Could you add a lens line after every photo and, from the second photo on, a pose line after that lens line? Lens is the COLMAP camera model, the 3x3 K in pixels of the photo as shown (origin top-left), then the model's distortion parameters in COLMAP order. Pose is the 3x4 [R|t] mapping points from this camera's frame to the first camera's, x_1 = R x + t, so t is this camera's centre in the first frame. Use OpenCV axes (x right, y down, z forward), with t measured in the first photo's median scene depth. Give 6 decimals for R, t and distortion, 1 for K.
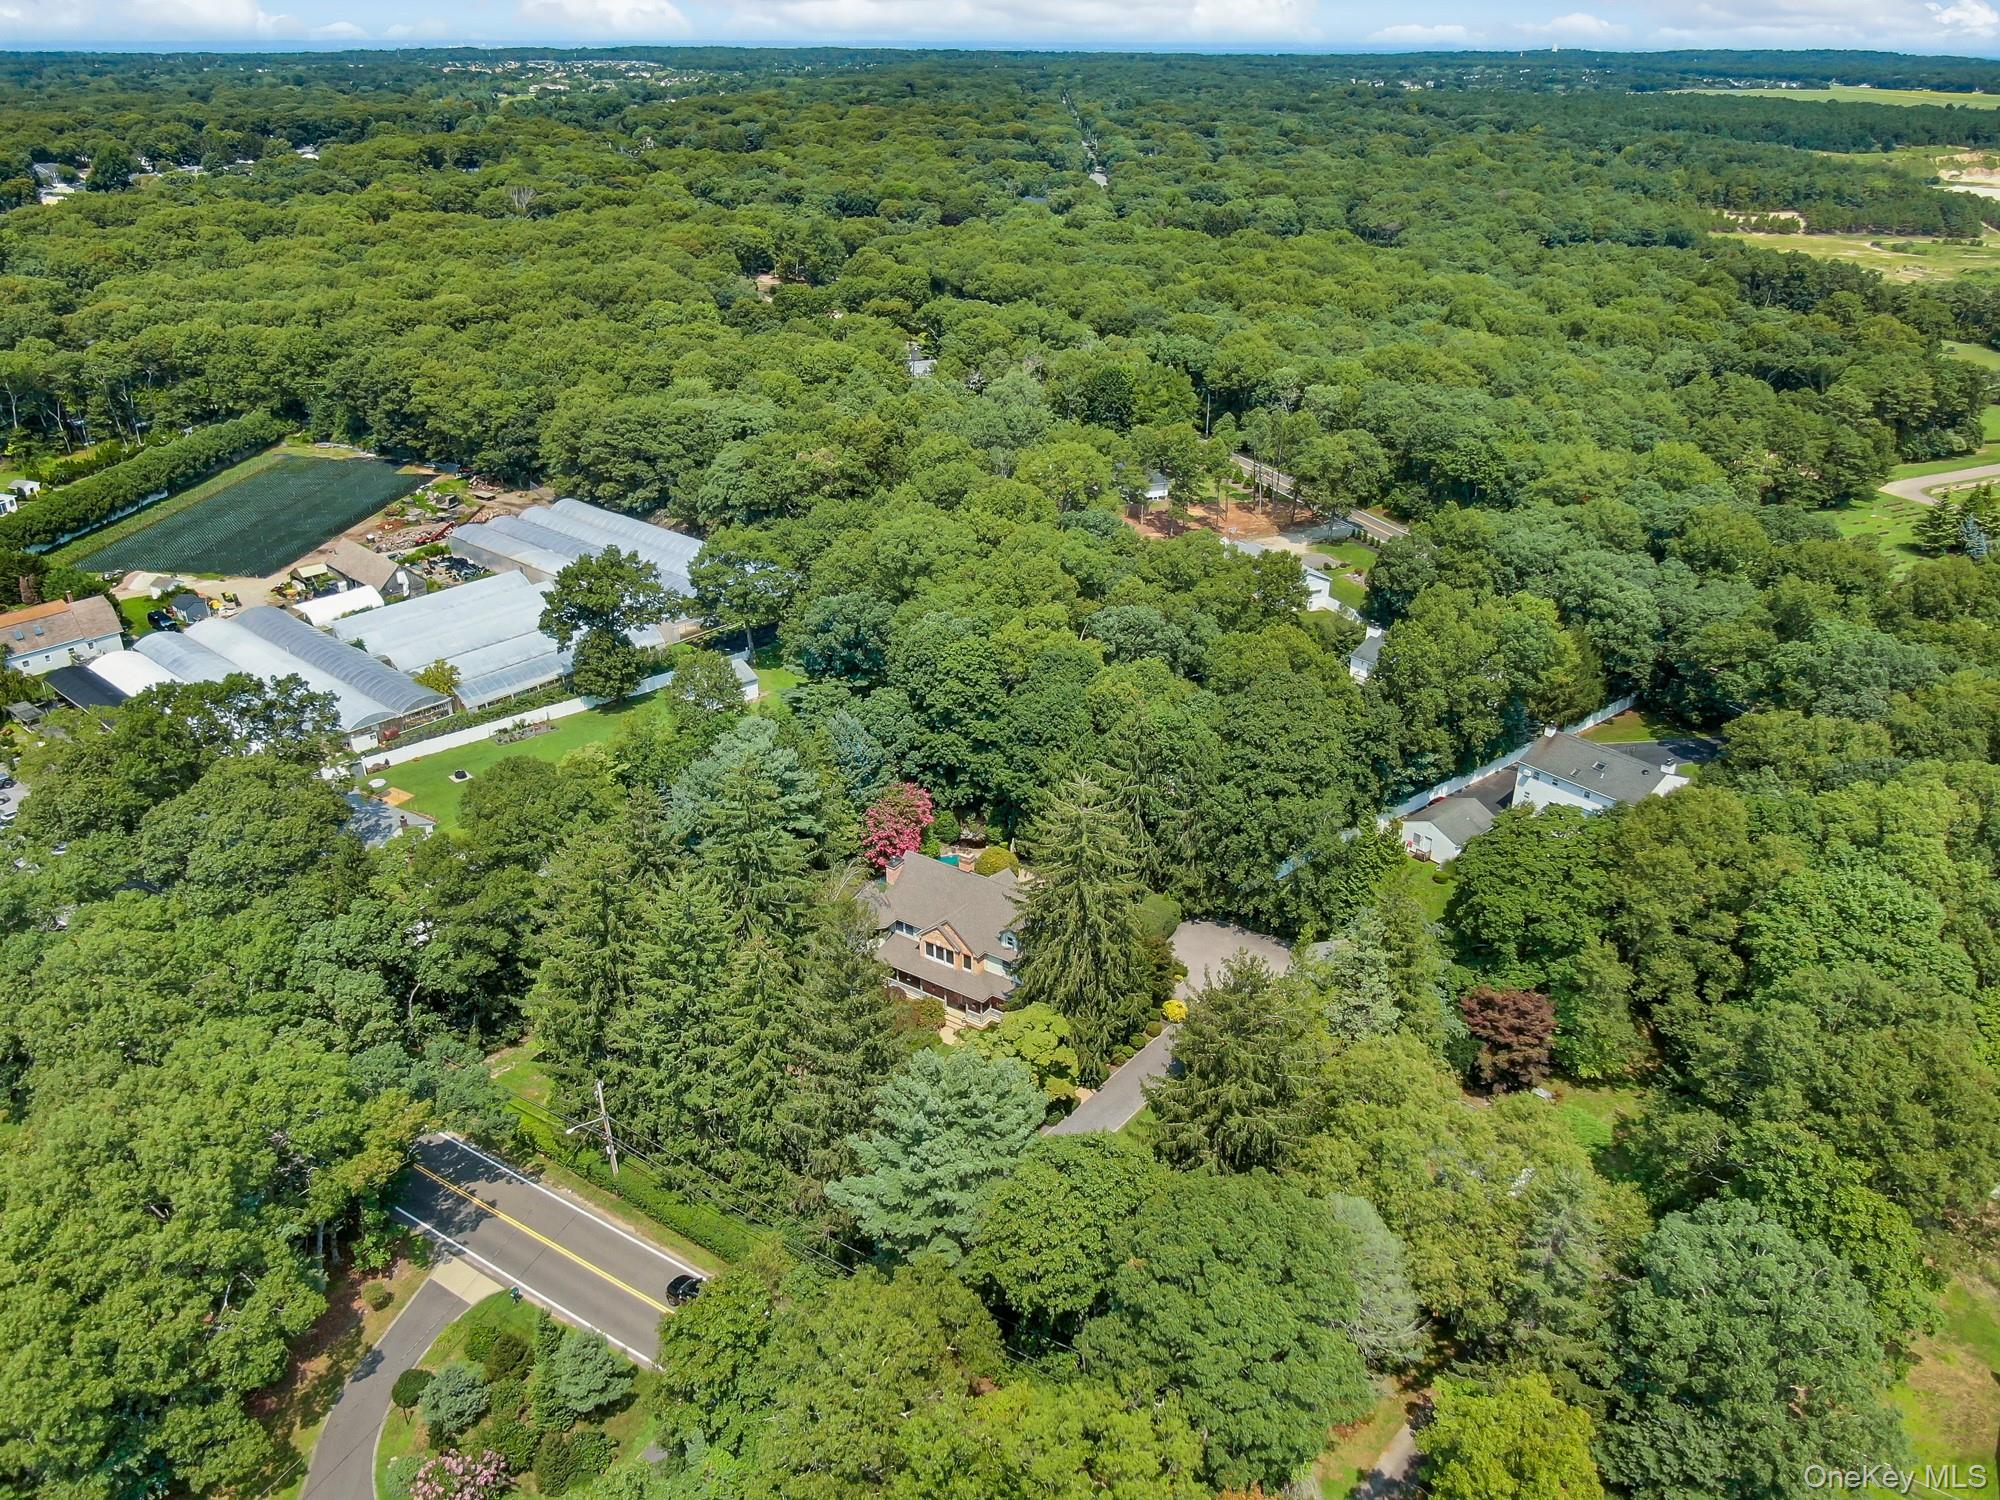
lens RADIAL K [[1438.3, 0, 998.8], [0, 1438.3, 755.0], [0, 0, 1]] dist [-0.014754, 0.008757]
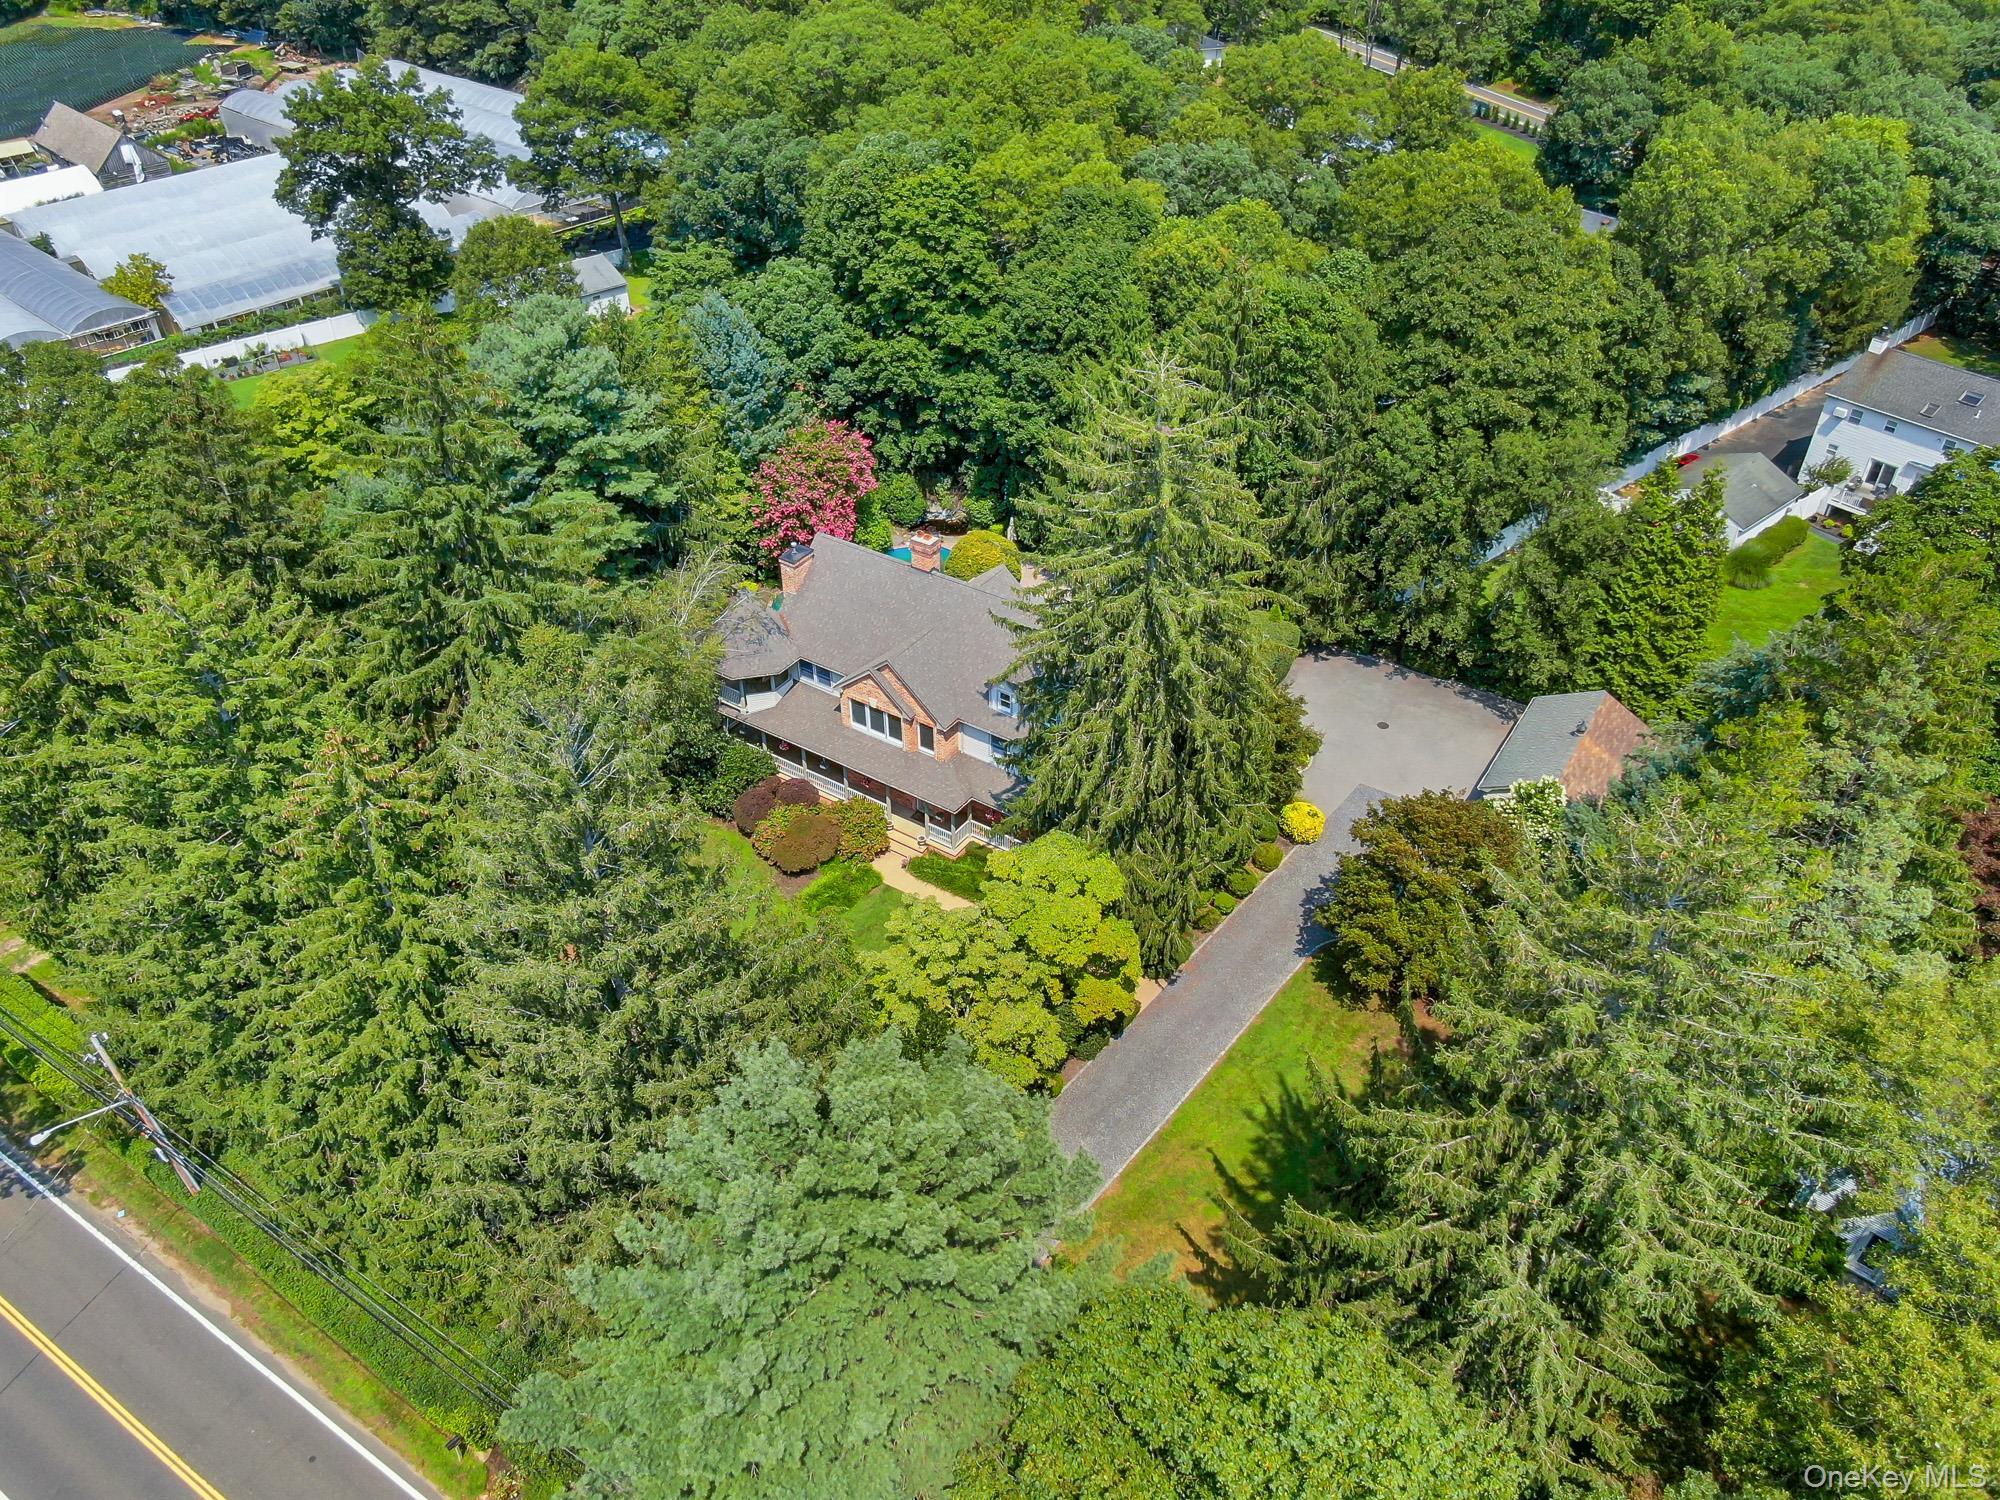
lens RADIAL K [[1438.3, 0, 1006.1], [0, 1438.3, 754.6], [0, 0, 1]] dist [-0.014754, 0.008757]
pose [[0.999987, -0.003651, 0.003619, 0.005256], [0.002856, 0.979920, 0.199372, 0.036494], [-0.004274, -0.199360, 0.979917, 0.402749]]
